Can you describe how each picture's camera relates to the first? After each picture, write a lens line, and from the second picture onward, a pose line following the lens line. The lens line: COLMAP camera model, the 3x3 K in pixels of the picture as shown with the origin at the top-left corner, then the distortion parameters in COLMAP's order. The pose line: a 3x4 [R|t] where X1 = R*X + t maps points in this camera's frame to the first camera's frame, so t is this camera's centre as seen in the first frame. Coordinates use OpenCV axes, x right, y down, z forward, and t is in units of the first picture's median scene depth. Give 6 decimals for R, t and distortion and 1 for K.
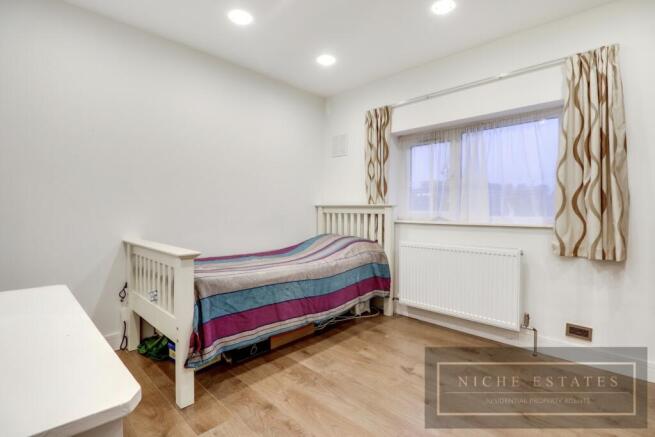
lens RADIAL K [[316.2, 0, 327.9], [0, 316.2, 211.2], [0, 0, 1]] dist [-0.000320, -0.000224]
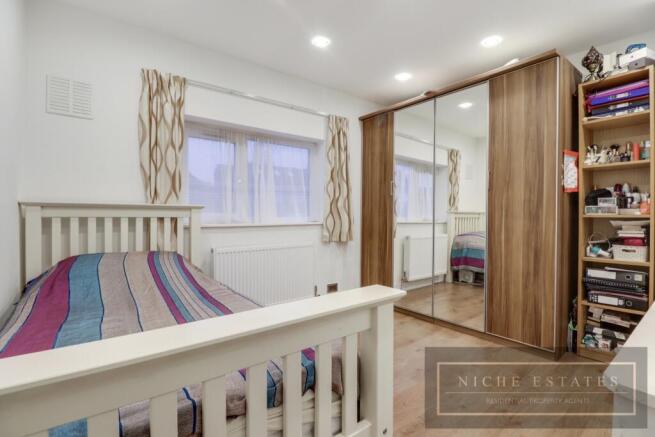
lens RADIAL K [[316.2, 0, 327.9], [0, 316.2, 211.2], [0, 0, 1]] dist [-0.000320, -0.000224]
pose [[0.129892, -0.003098, 0.991523, -0.568886], [-0.005178, 0.999979, 0.003803, -0.010985], [-0.991515, -0.005628, 0.129874, 0.571432]]
